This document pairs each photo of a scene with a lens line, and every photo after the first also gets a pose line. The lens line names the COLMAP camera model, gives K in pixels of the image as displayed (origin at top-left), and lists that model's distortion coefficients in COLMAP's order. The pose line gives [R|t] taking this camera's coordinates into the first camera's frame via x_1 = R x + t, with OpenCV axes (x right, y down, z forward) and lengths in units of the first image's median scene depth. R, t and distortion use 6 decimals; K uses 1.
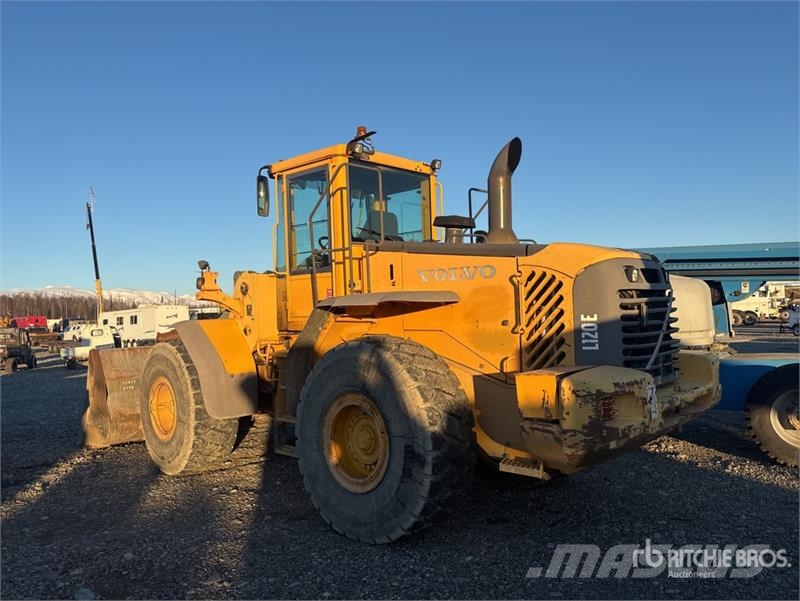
lens RADIAL K [[605.5, 0, 400.0], [0, 605.5, 300.5], [0, 0, 1]] dist [0.069589, -0.084927]
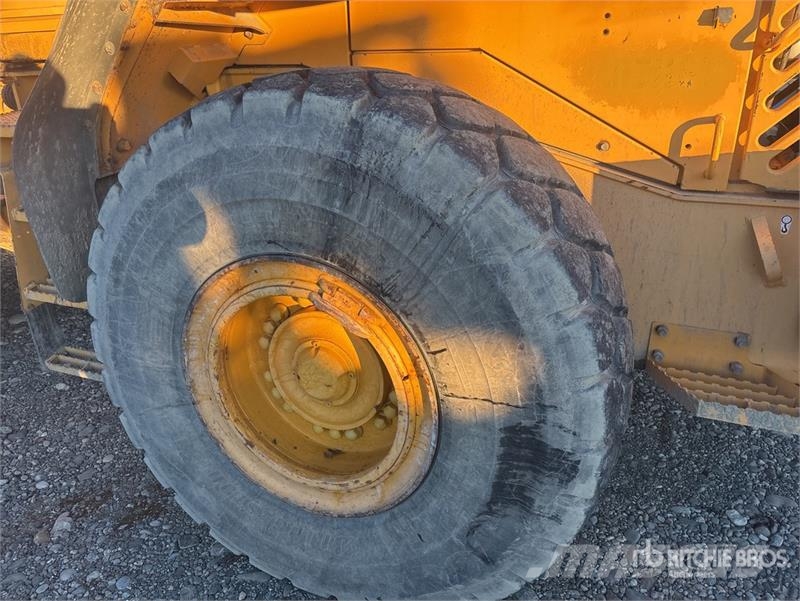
lens RADIAL K [[605.5, 0, 400.0], [0, 605.5, 300.5], [0, 0, 1]] dist [0.069589, -0.084927]
pose [[0.936096, -0.146766, 0.319663, -0.126642], [0.002795, 0.911867, 0.410476, 0.040378], [-0.351734, -0.383352, 0.854005, 0.703307]]
